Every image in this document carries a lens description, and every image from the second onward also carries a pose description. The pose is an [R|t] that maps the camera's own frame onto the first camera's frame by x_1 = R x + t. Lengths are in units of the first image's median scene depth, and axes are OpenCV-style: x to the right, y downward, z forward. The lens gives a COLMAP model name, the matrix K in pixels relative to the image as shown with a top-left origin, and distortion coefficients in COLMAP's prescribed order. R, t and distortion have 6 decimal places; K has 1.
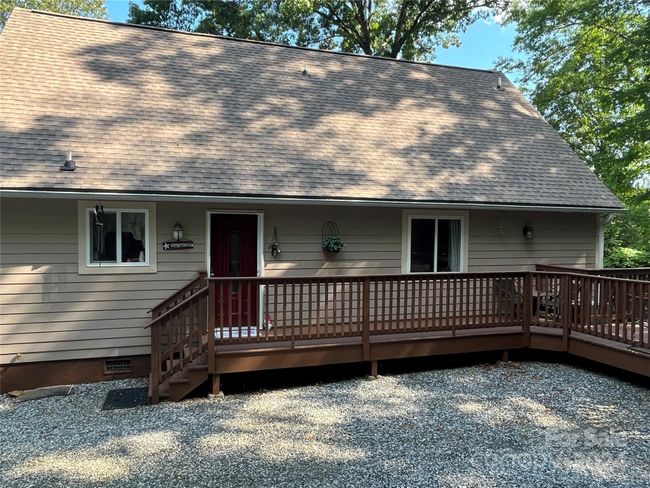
lens RADIAL K [[487.0, 0, 325.0], [0, 487.0, 244.0], [0, 0, 1]] dist [0.001078, -0.005255]
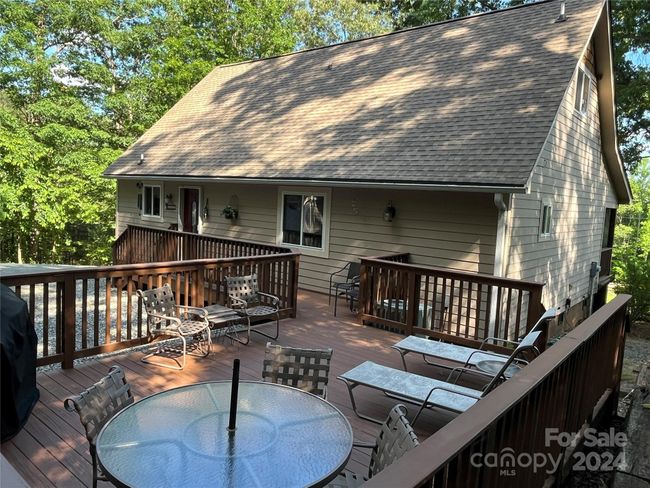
lens RADIAL K [[487.0, 0, 325.0], [0, 487.0, 244.0], [0, 0, 1]] dist [0.001078, -0.005255]
pose [[0.589995, 0.090018, -0.802373, 1.081027], [-0.093729, 0.994683, 0.042673, 0.003098], [0.801948, 0.050028, 0.595295, 0.417955]]
